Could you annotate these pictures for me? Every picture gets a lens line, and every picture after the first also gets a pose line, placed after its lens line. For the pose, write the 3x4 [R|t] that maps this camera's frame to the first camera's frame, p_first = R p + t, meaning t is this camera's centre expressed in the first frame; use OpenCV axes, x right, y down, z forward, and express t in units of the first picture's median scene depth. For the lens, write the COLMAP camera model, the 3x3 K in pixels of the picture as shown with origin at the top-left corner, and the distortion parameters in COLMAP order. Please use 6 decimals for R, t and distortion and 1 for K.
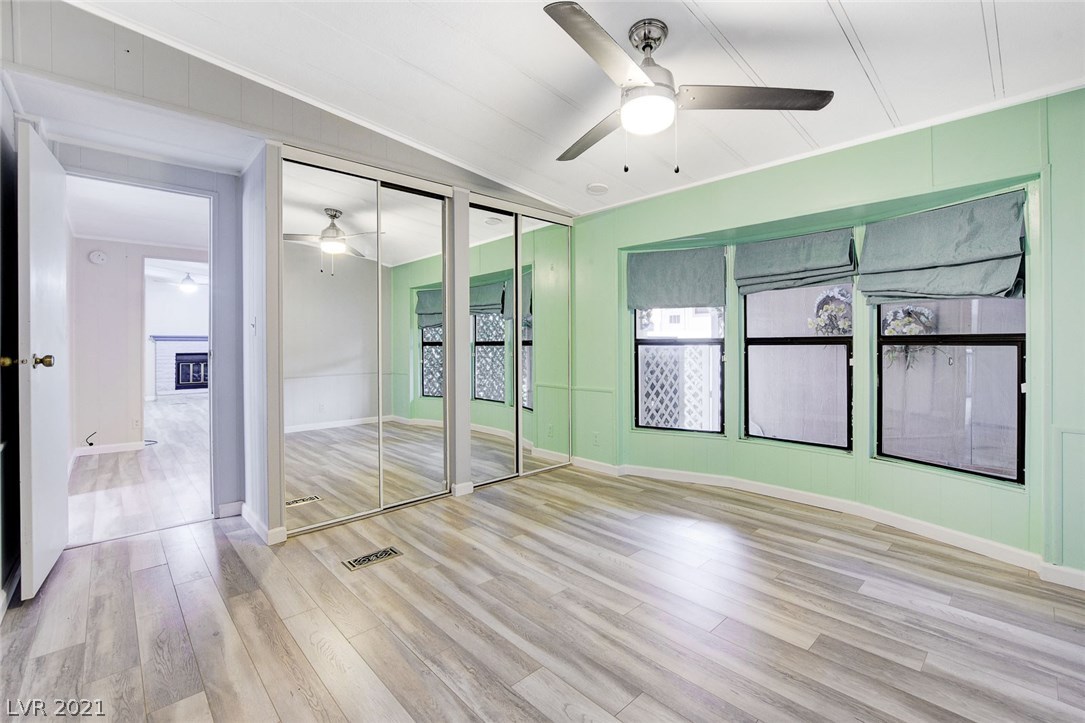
lens RADIAL K [[469.4, 0, 541.3], [0, 469.4, 344.7], [0, 0, 1]] dist [-0.021370, 0.000665]
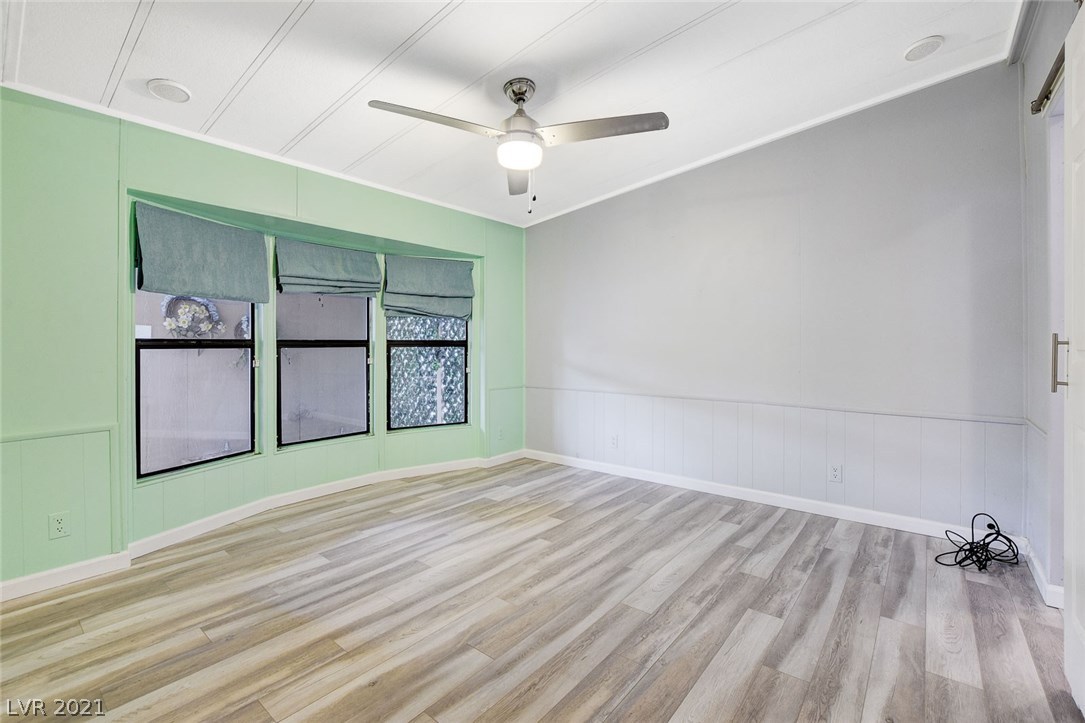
lens RADIAL K [[469.4, 0, 541.3], [0, 469.4, 344.7], [0, 0, 1]] dist [-0.021370, 0.000665]
pose [[-0.117993, 0.004113, 0.993006, -0.689600], [0.007390, 0.999967, -0.003264, 0.001950], [-0.992987, 0.006953, -0.118020, 0.768097]]
